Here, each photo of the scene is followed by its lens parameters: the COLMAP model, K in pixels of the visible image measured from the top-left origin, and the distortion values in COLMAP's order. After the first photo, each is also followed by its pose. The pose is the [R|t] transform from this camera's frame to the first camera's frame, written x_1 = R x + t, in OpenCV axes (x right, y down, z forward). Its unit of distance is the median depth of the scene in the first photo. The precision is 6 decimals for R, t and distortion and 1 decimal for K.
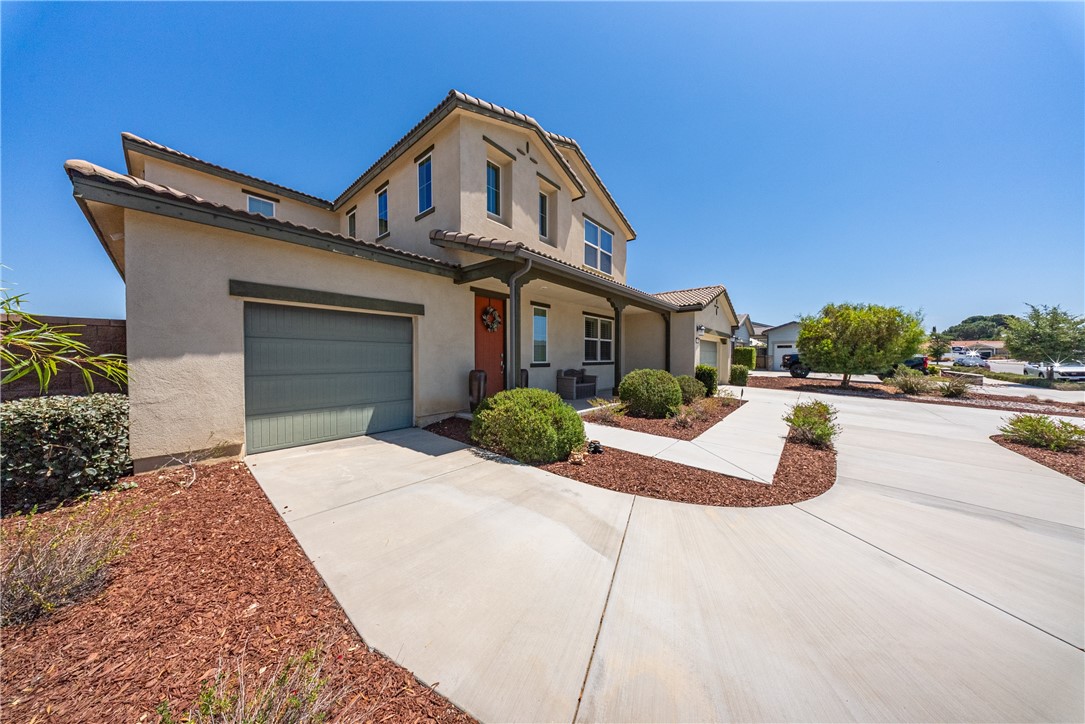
lens RADIAL K [[318.9, 0, 542.5], [0, 318.9, 362.0], [0, 0, 1]] dist [-0.000844, -0.000122]
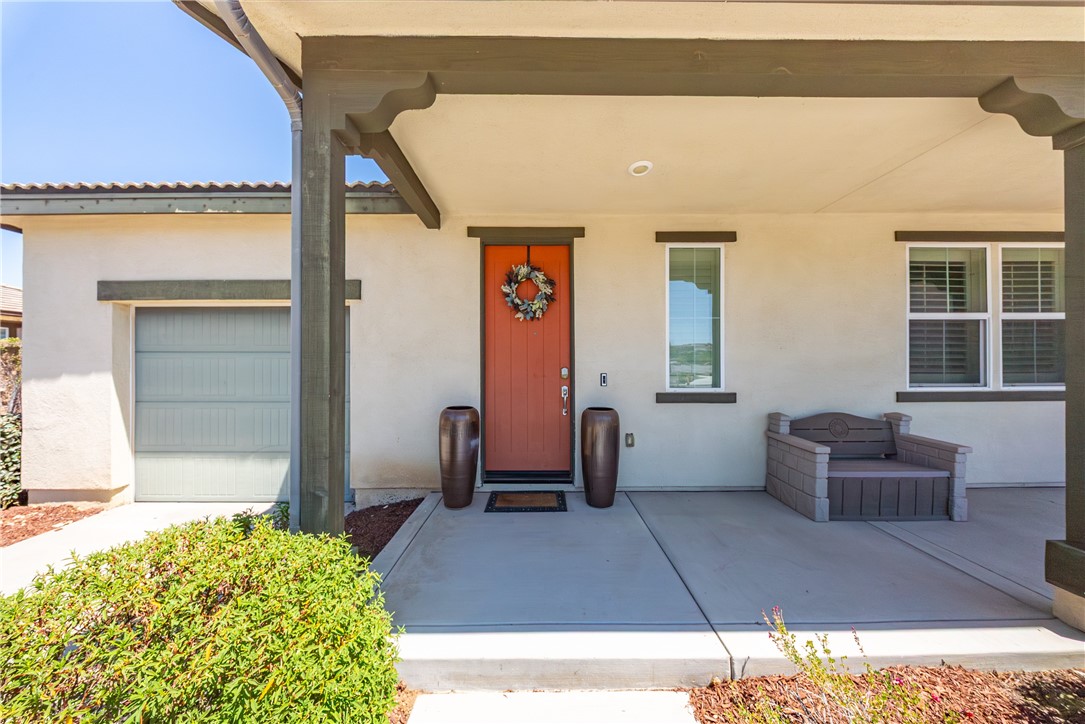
lens RADIAL K [[318.9, 0, 542.5], [0, 318.9, 362.0], [0, 0, 1]] dist [-0.000844, -0.000122]
pose [[0.652304, -0.003292, -0.757950, 0.188038], [-0.008218, 0.999901, -0.011416, -0.030663], [0.757913, 0.013675, 0.652213, 0.720308]]
